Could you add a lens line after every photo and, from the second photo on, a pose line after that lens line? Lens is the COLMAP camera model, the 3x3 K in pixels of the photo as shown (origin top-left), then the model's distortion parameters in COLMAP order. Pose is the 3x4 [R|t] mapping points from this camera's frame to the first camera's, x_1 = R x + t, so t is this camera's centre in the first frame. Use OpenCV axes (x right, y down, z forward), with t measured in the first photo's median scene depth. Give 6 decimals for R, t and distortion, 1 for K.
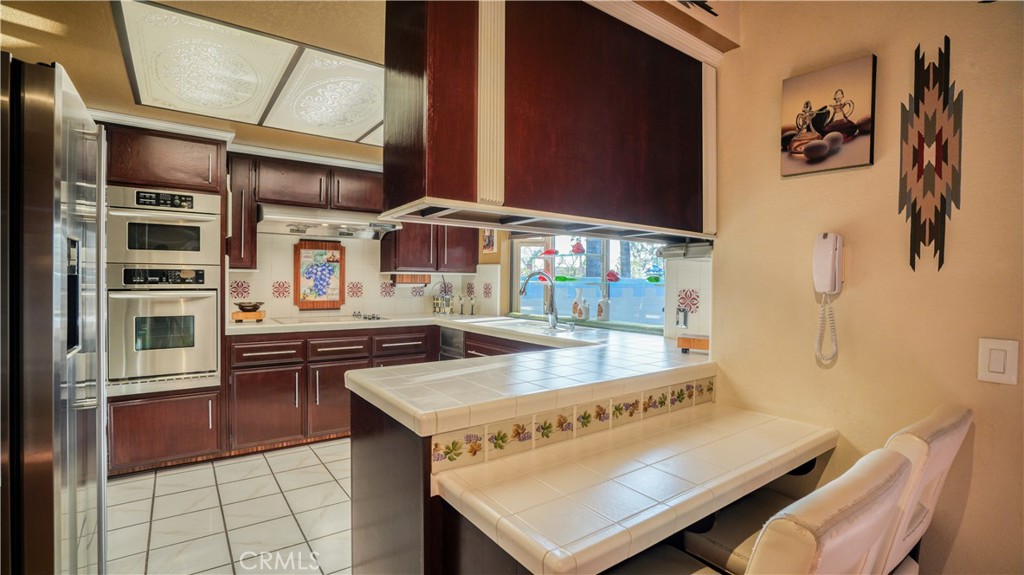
lens RADIAL K [[474.1, 0, 509.6], [0, 474.1, 286.5], [0, 0, 1]] dist [-0.041017, 0.014256]
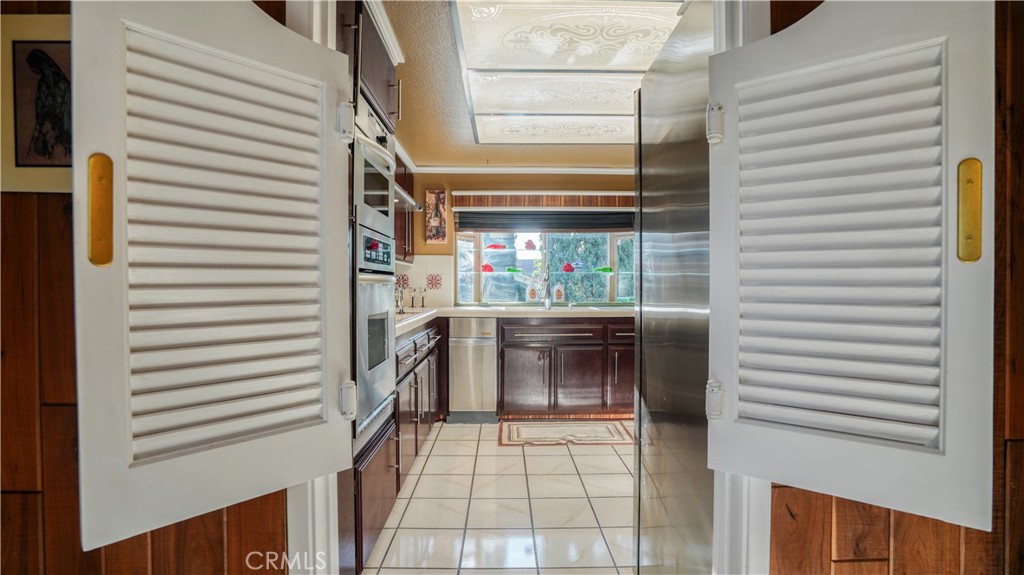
lens RADIAL K [[474.1, 0, 509.4], [0, 474.1, 285.5], [0, 0, 1]] dist [-0.041017, 0.014256]
pose [[0.579187, -0.007786, 0.815157, -0.855309], [0.012080, 0.999927, 0.000968, 0.018850], [-0.815105, 0.009287, 0.579239, 0.346199]]
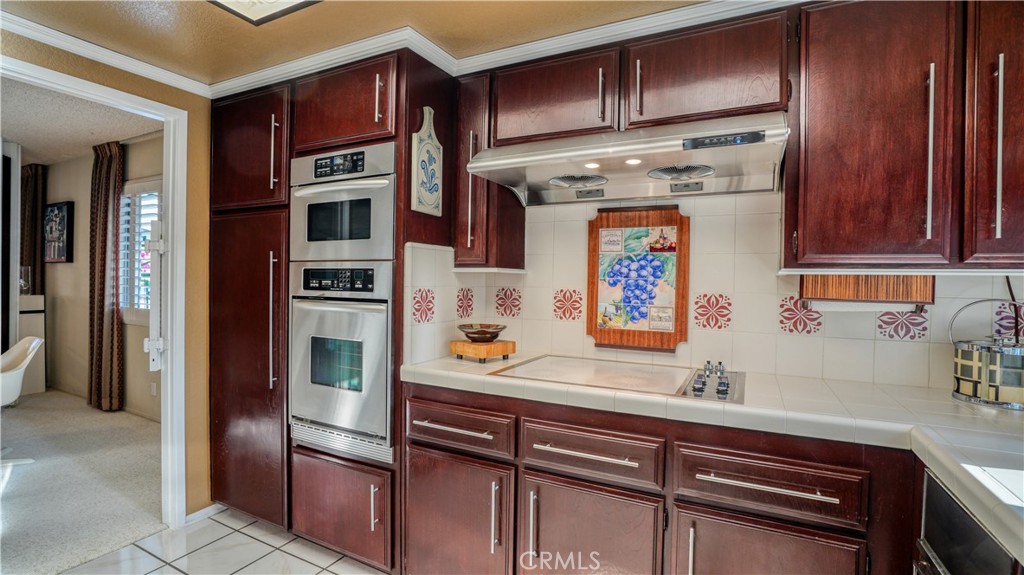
lens RADIAL K [[474.1, 0, 511.8], [0, 474.1, 289.4], [0, 0, 1]] dist [-0.041017, 0.014256]
pose [[0.443705, 0.012867, -0.896080, -0.016021], [-0.024461, 0.999698, 0.002243, -0.010670], [0.895839, 0.020924, 0.443886, 0.668114]]
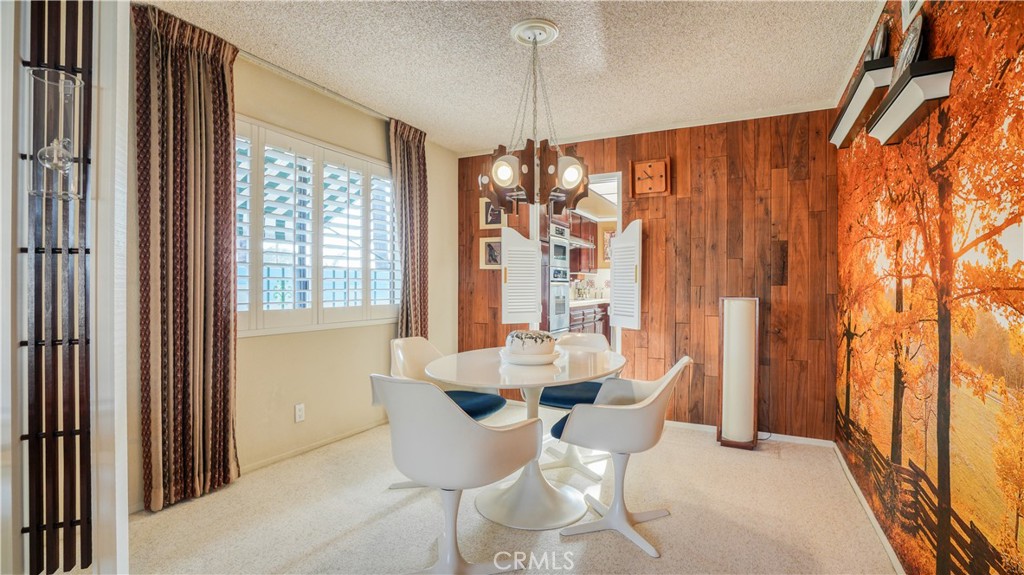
lens RADIAL K [[474.1, 0, 511.8], [0, 474.1, 286.2], [0, 0, 1]] dist [-0.041017, 0.014256]
pose [[0.892768, -0.009585, 0.450415, -1.267506], [0.013863, 0.999885, -0.006201, 0.024709], [-0.450304, 0.011780, 0.892798, -0.402722]]
